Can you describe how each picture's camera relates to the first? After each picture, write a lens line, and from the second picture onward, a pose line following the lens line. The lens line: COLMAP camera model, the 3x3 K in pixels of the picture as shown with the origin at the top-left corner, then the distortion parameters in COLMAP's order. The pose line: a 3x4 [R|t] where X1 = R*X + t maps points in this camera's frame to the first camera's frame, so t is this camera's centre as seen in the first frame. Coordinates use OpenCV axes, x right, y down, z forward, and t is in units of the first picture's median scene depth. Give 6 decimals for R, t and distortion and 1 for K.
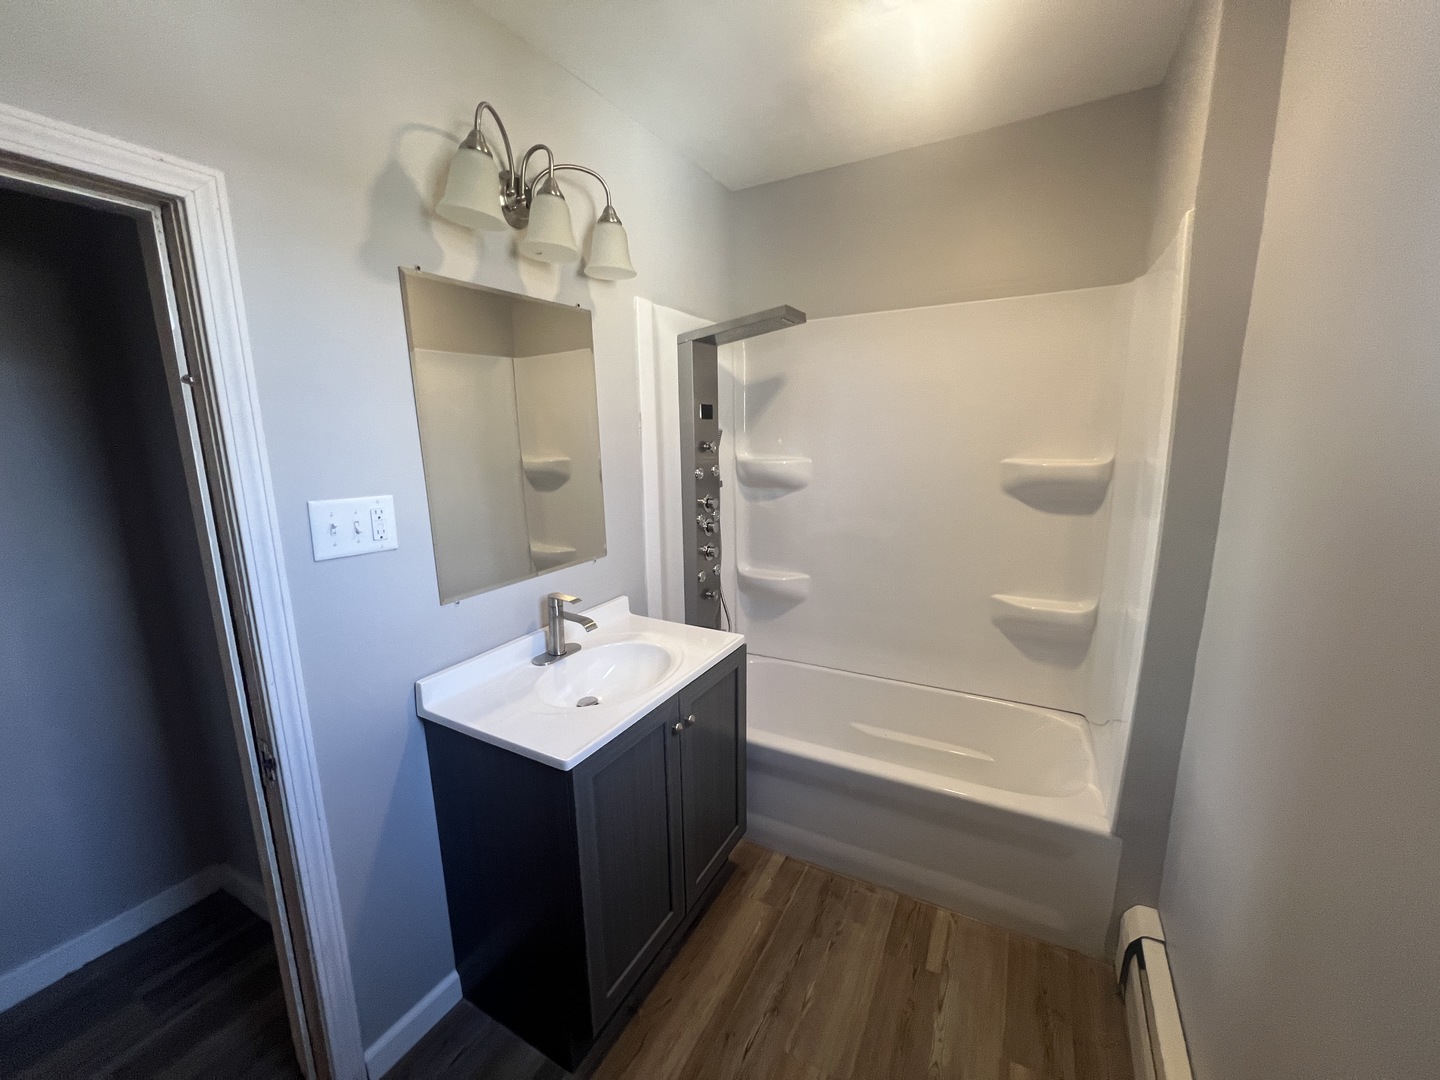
lens RADIAL K [[577.0, 0, 721.6], [0, 577.0, 543.2], [0, 0, 1]] dist [-0.001124, 0.000609]
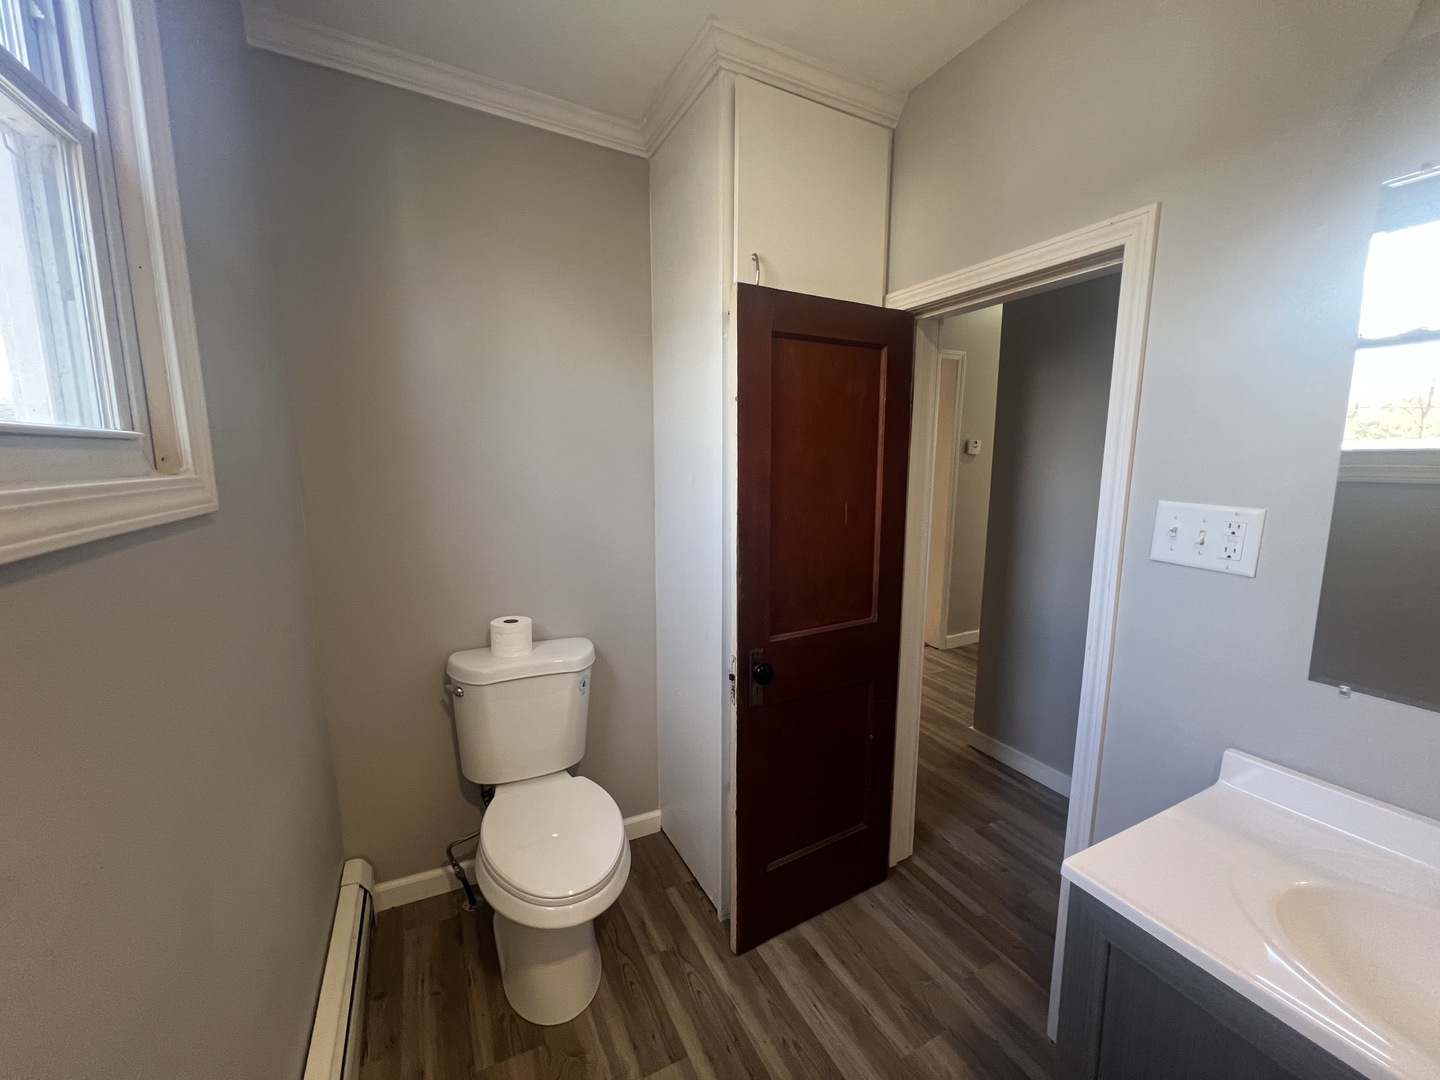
lens RADIAL K [[577.0, 0, 721.9], [0, 577.0, 541.7], [0, 0, 1]] dist [-0.001124, 0.000609]
pose [[-0.556197, 0.123080, -0.821886, 0.518413], [-0.161078, 0.954251, 0.251909, -0.127142], [0.815291, 0.272499, -0.510926, 0.854861]]
